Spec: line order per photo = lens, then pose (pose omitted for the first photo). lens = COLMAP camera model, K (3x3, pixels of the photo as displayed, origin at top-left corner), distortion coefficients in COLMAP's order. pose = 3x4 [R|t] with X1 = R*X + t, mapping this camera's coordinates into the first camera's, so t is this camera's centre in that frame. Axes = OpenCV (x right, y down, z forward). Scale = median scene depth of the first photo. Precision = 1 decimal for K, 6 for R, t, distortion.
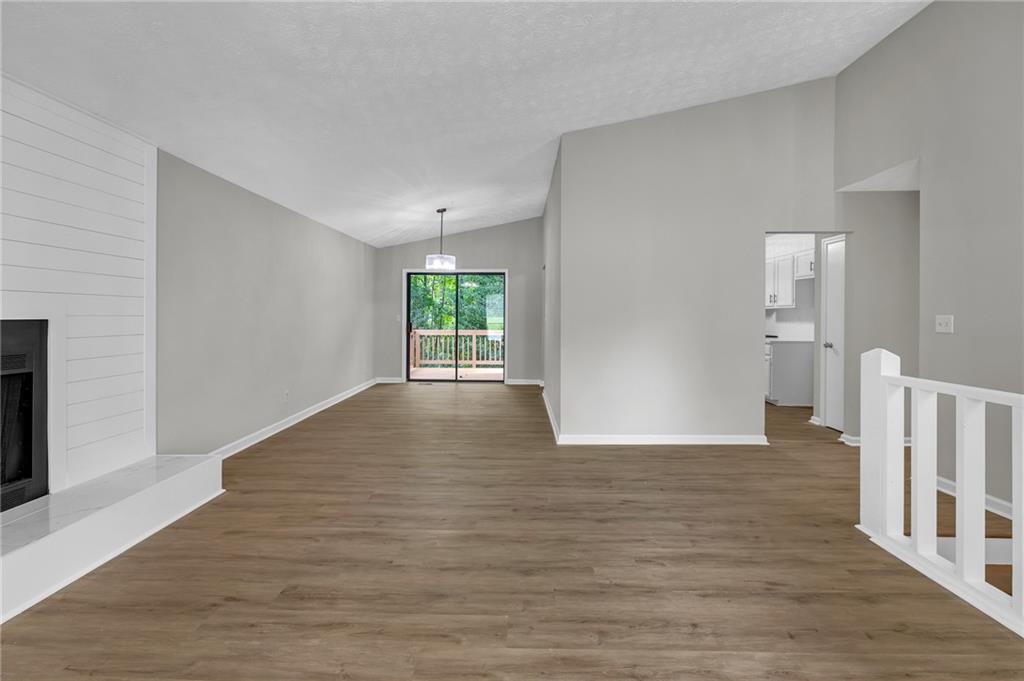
lens RADIAL K [[441.8, 0, 509.2], [0, 441.8, 329.4], [0, 0, 1]] dist [0.001664, 0.000353]
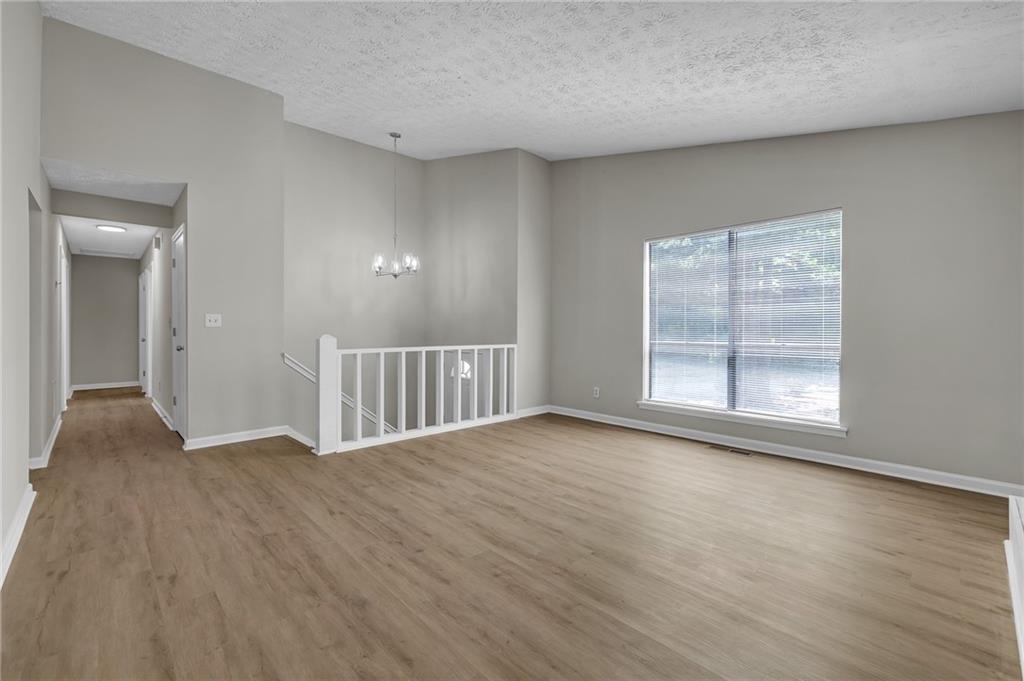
lens RADIAL K [[441.8, 0, 509.2], [0, 441.8, 329.4], [0, 0, 1]] dist [0.001664, 0.000353]
pose [[-0.697419, -0.006097, 0.716638, -0.780722], [0.020861, 0.999367, 0.028804, -0.006763], [-0.716360, 0.035038, -0.696851, 1.675823]]
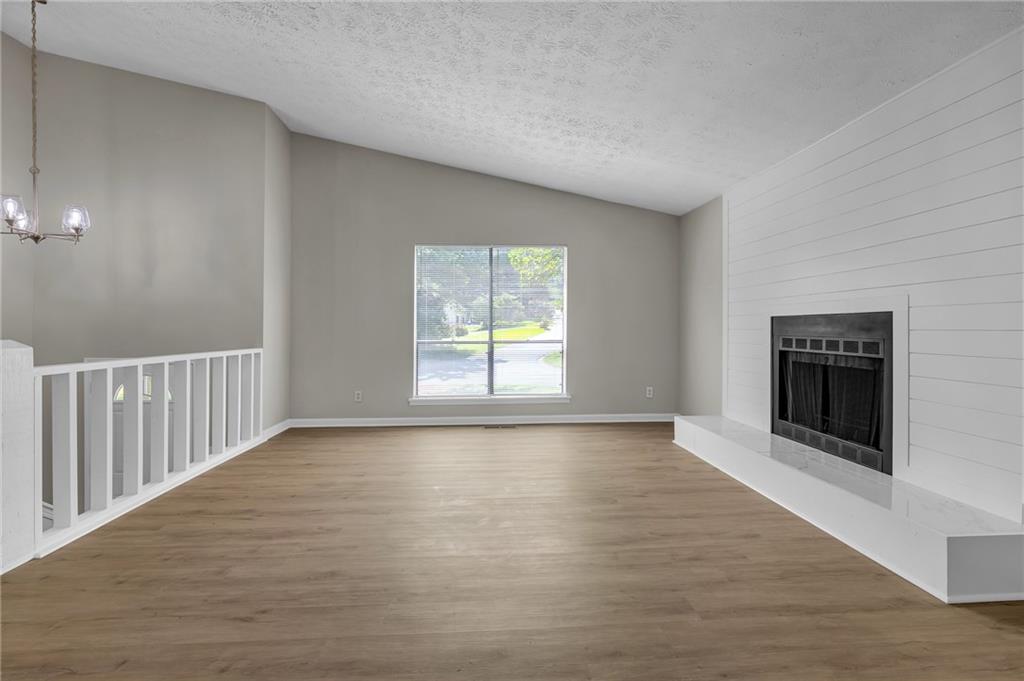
lens RADIAL K [[441.8, 0, 509.2], [0, 441.8, 329.4], [0, 0, 1]] dist [0.001664, 0.000353]
pose [[-0.995807, -0.002231, -0.091455, -0.024587], [-0.005506, 0.999352, 0.035583, -0.011864], [0.091316, 0.035937, -0.995173, 1.961430]]
